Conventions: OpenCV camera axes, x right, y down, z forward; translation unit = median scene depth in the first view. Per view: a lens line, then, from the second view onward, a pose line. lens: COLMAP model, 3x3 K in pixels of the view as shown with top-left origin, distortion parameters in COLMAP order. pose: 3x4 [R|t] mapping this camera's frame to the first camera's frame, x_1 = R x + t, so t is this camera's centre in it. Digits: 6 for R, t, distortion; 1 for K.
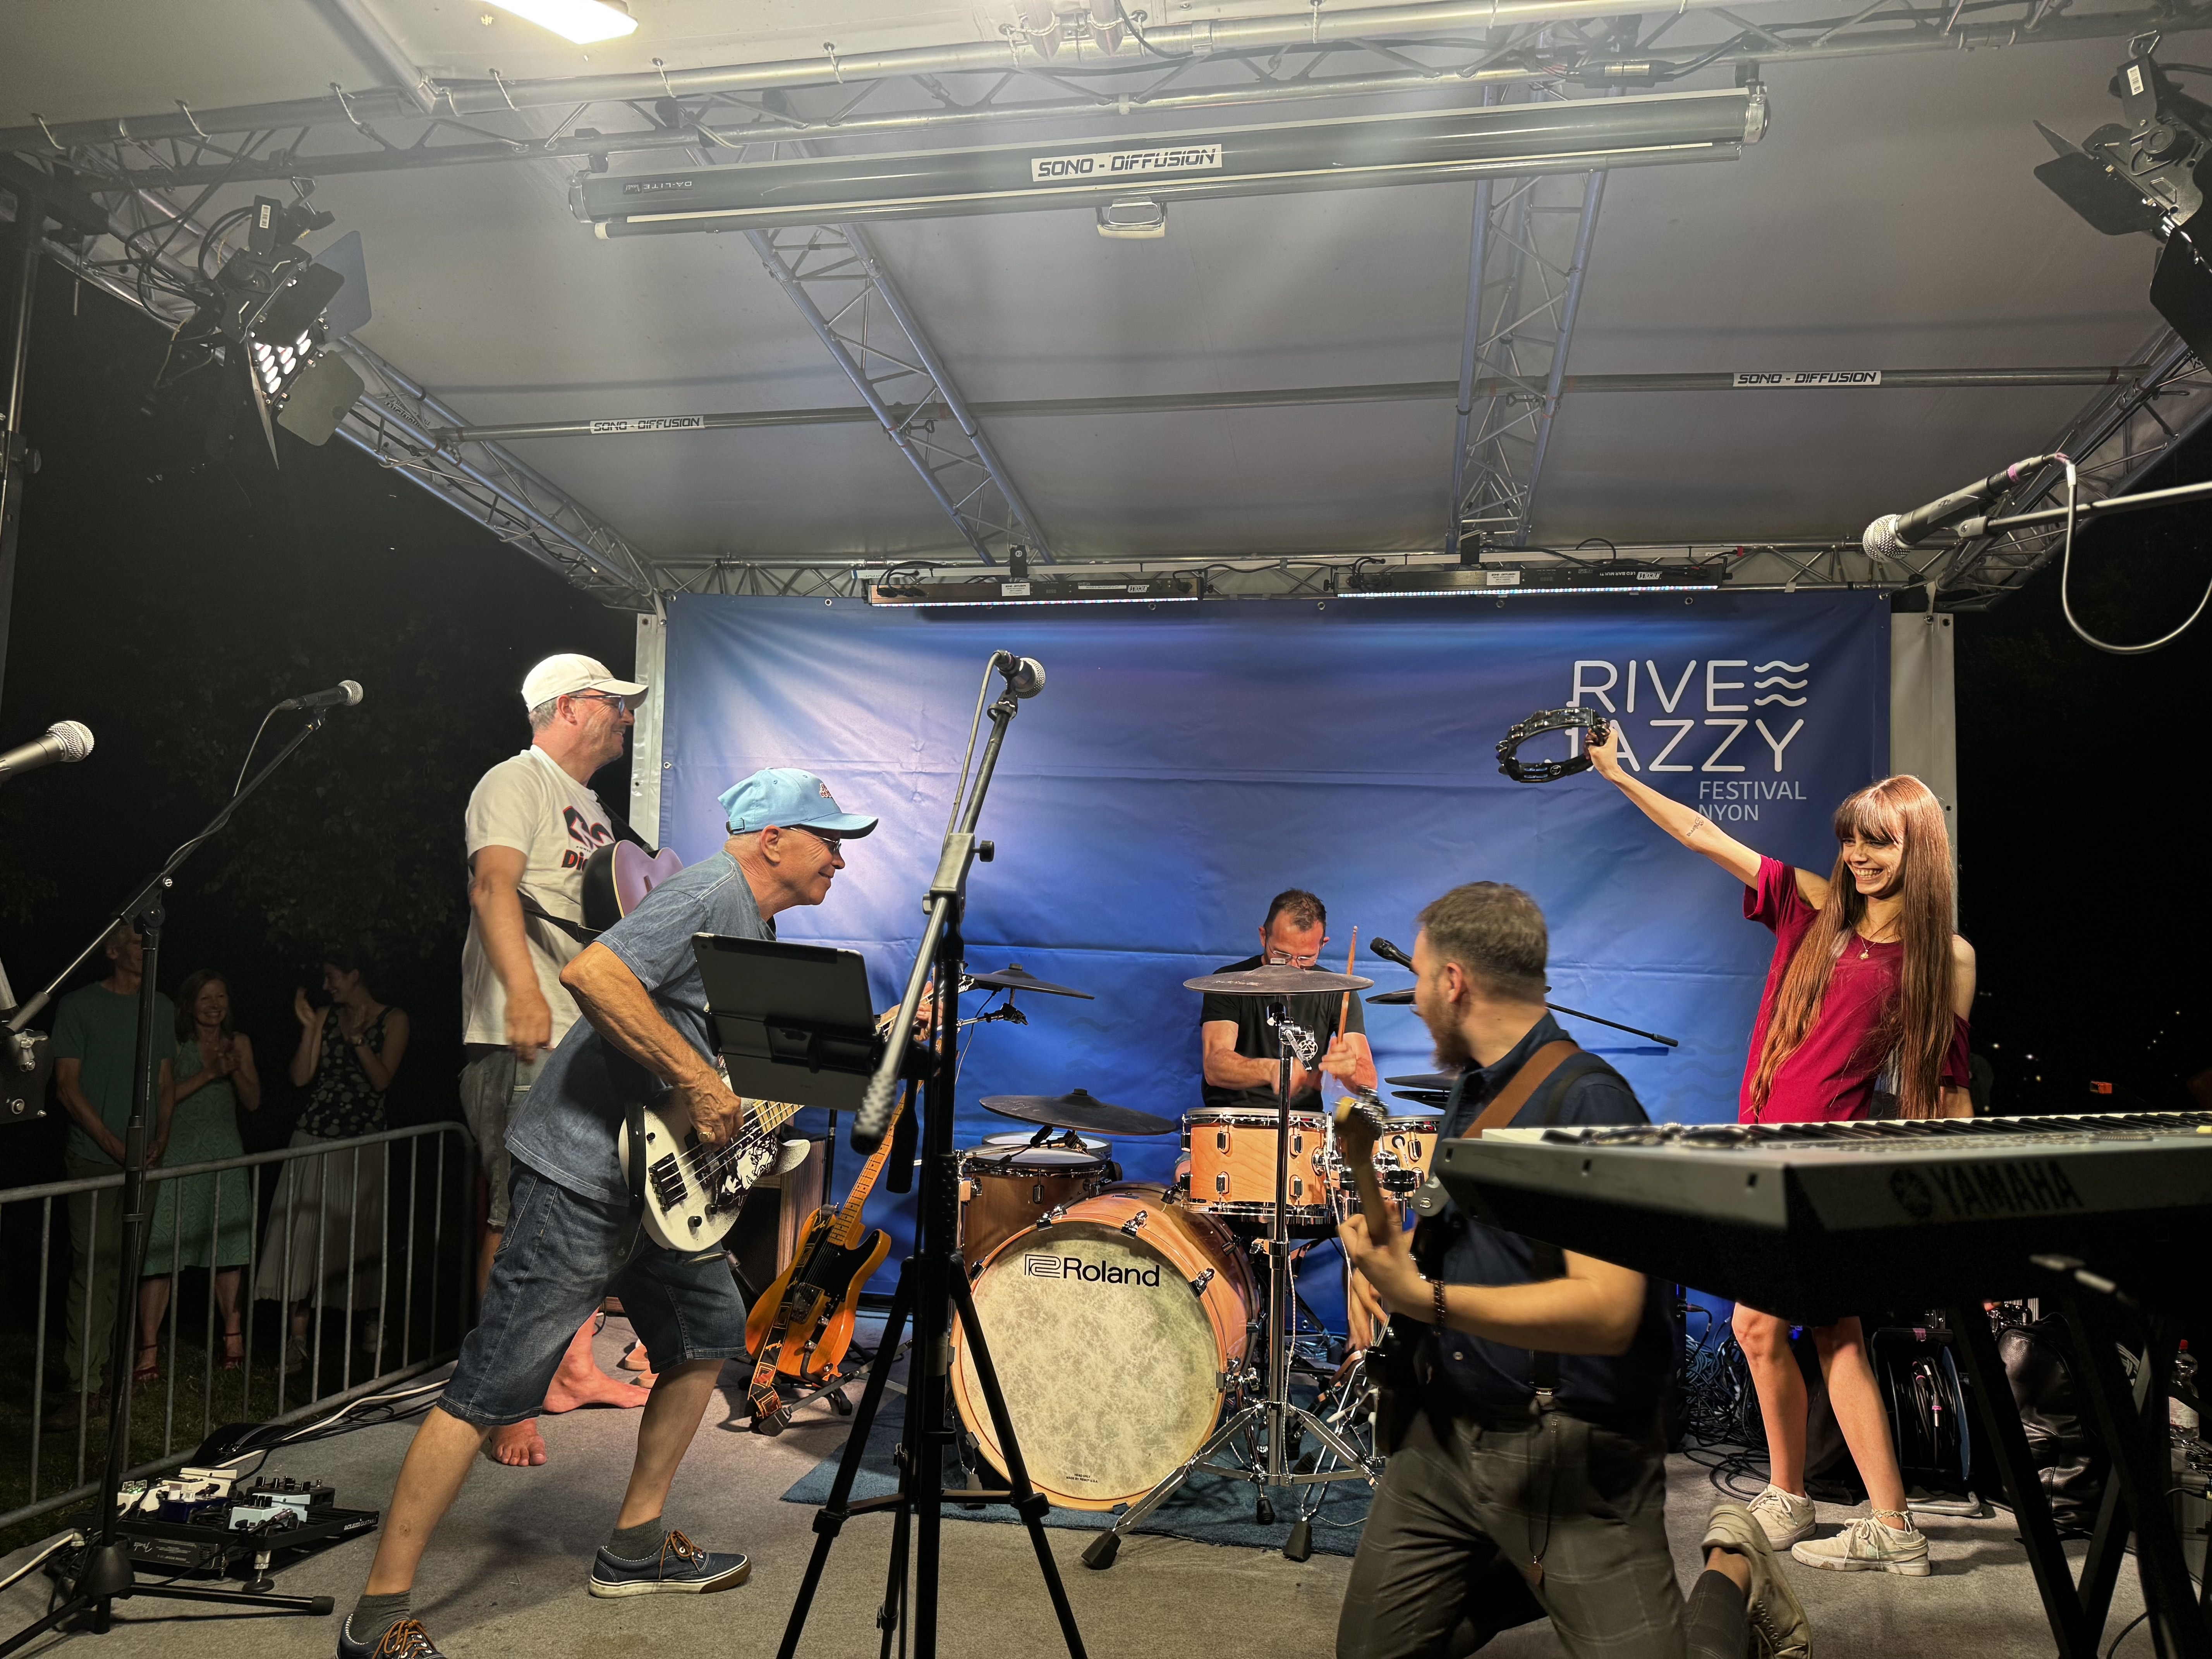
lens RADIAL K [[1562.1, 0, 1091.9], [0, 1562.1, 844.8], [0, 0, 1]] dist [0.061802, -0.070348]
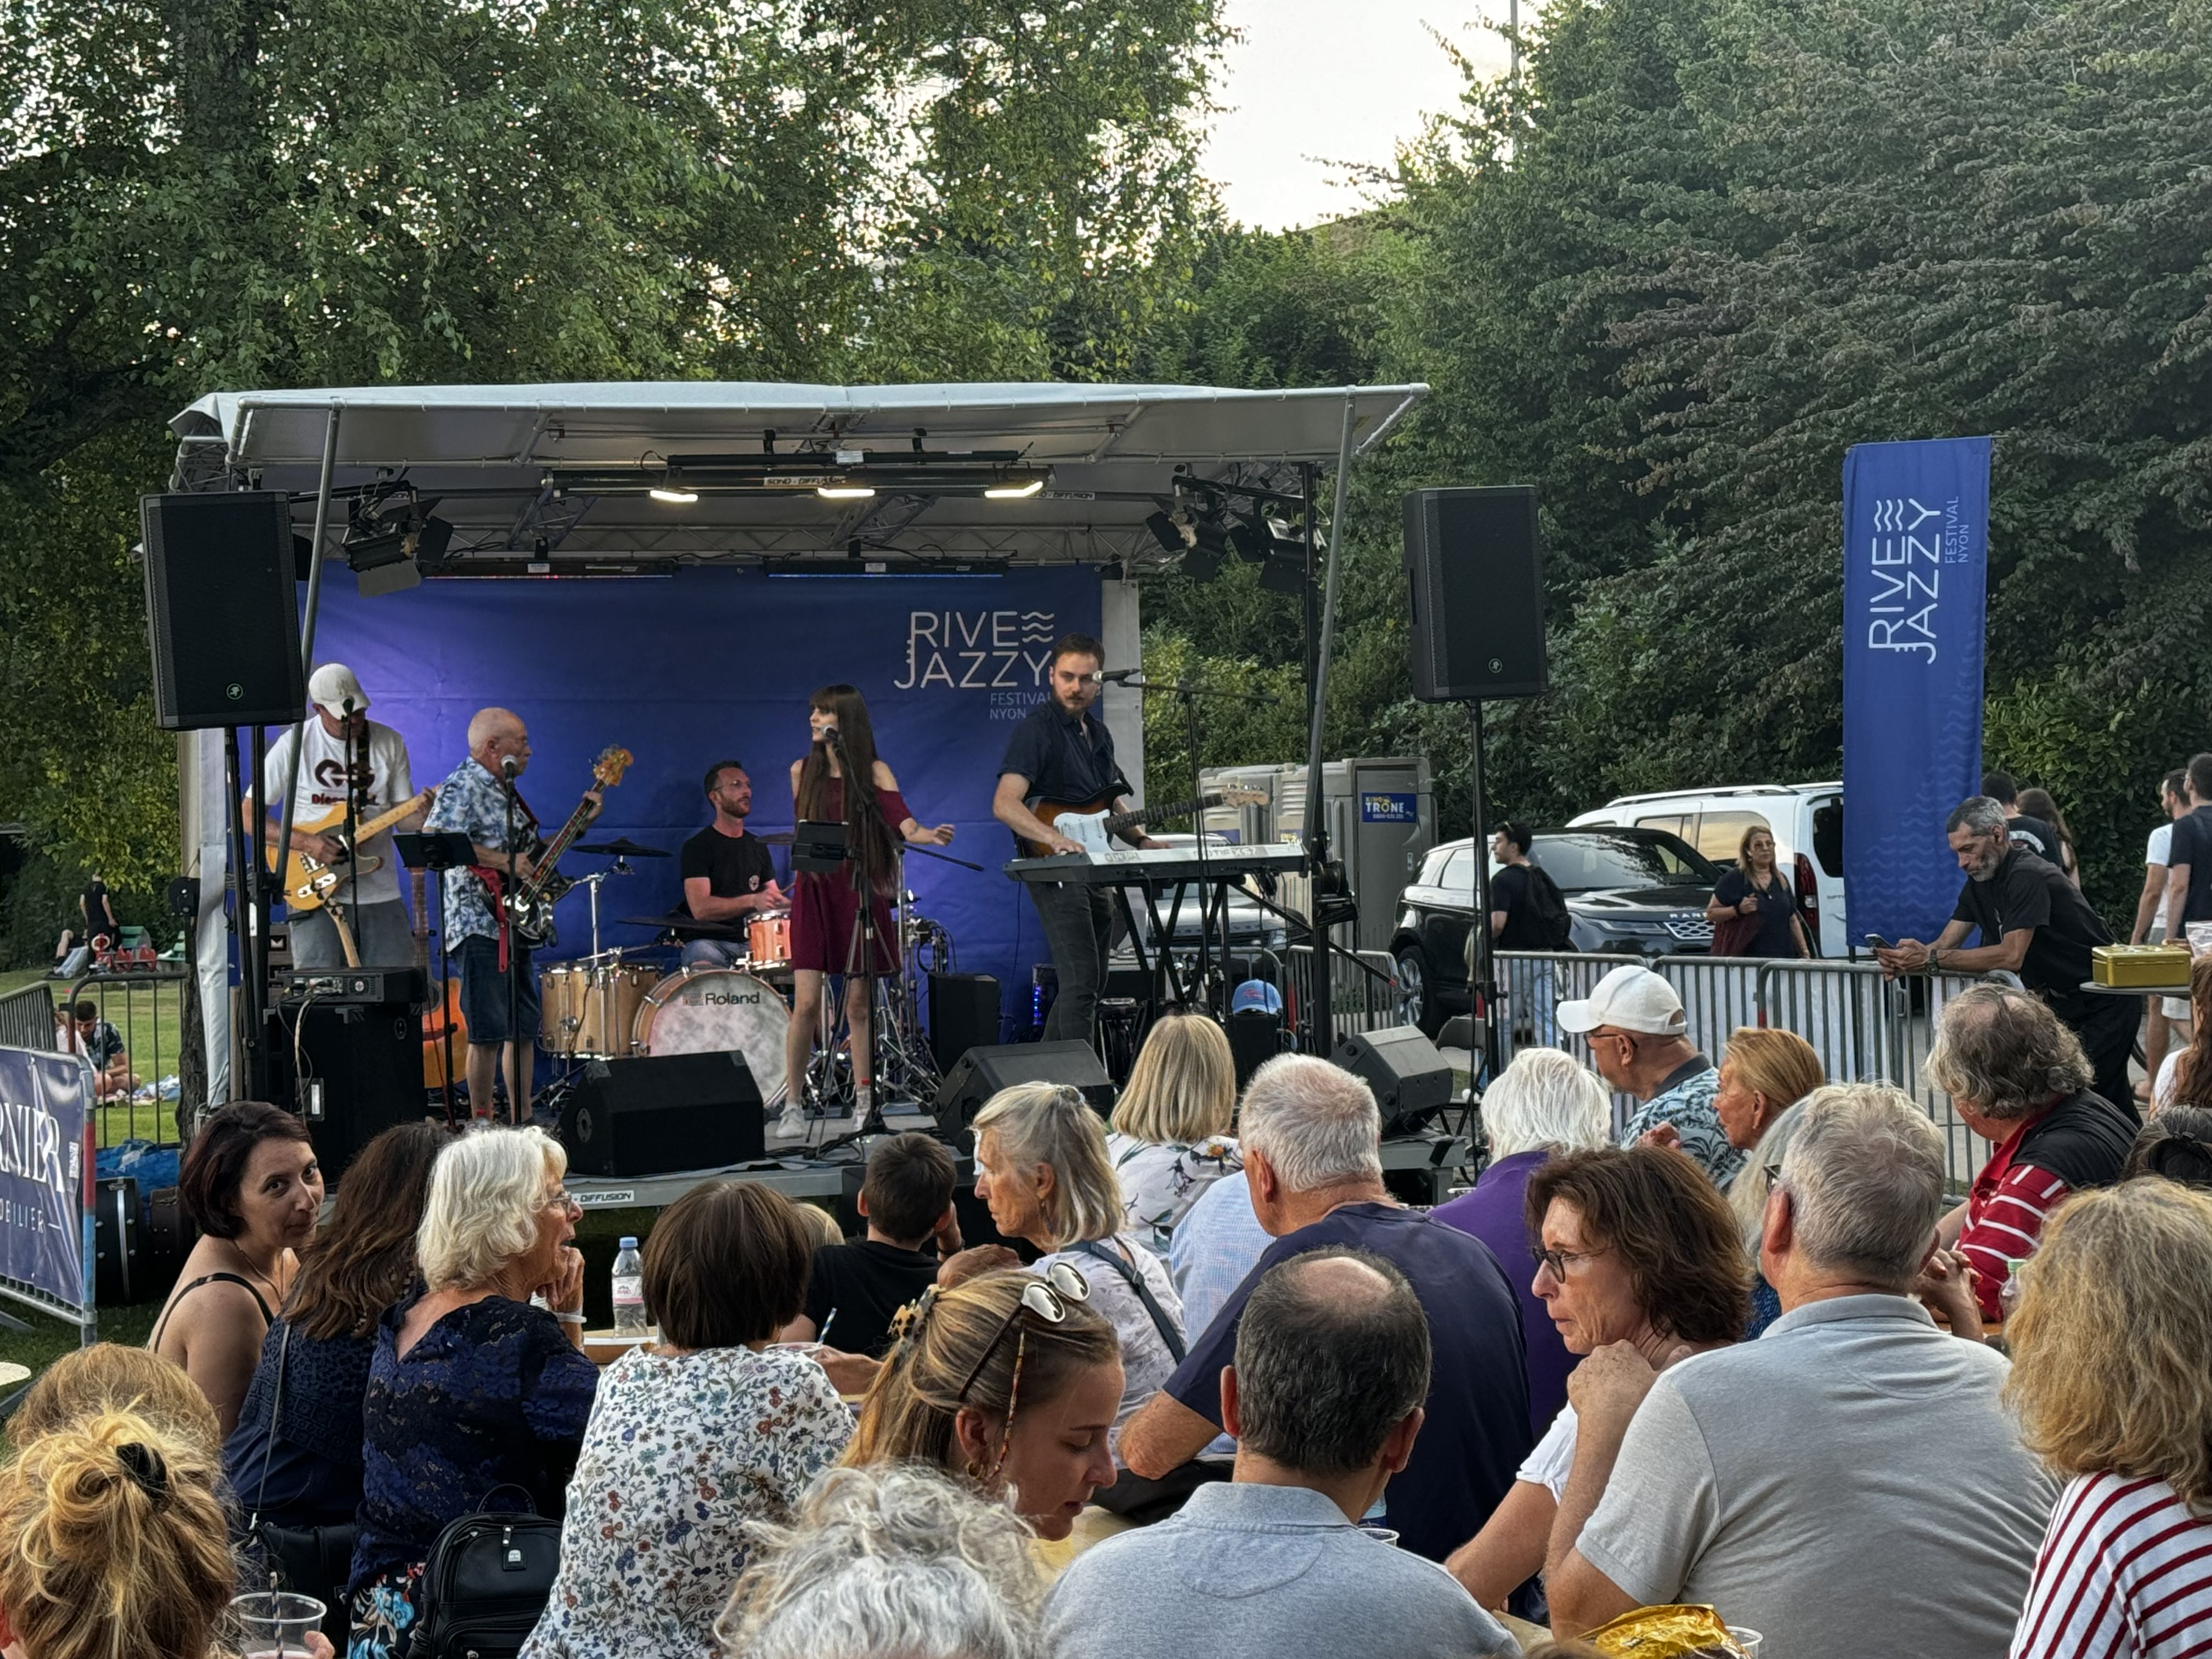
lens RADIAL K [[4331.2, 0, 1107.5], [0, 4331.2, 825.9], [0, 0, 1]] dist [0.137332, 0.000000]
pose [[0.891569, -0.049189, 0.450205, -1.615902], [0.019541, 0.997337, 0.070271, -0.238217], [-0.452463, -0.053854, 0.890156, -3.197748]]
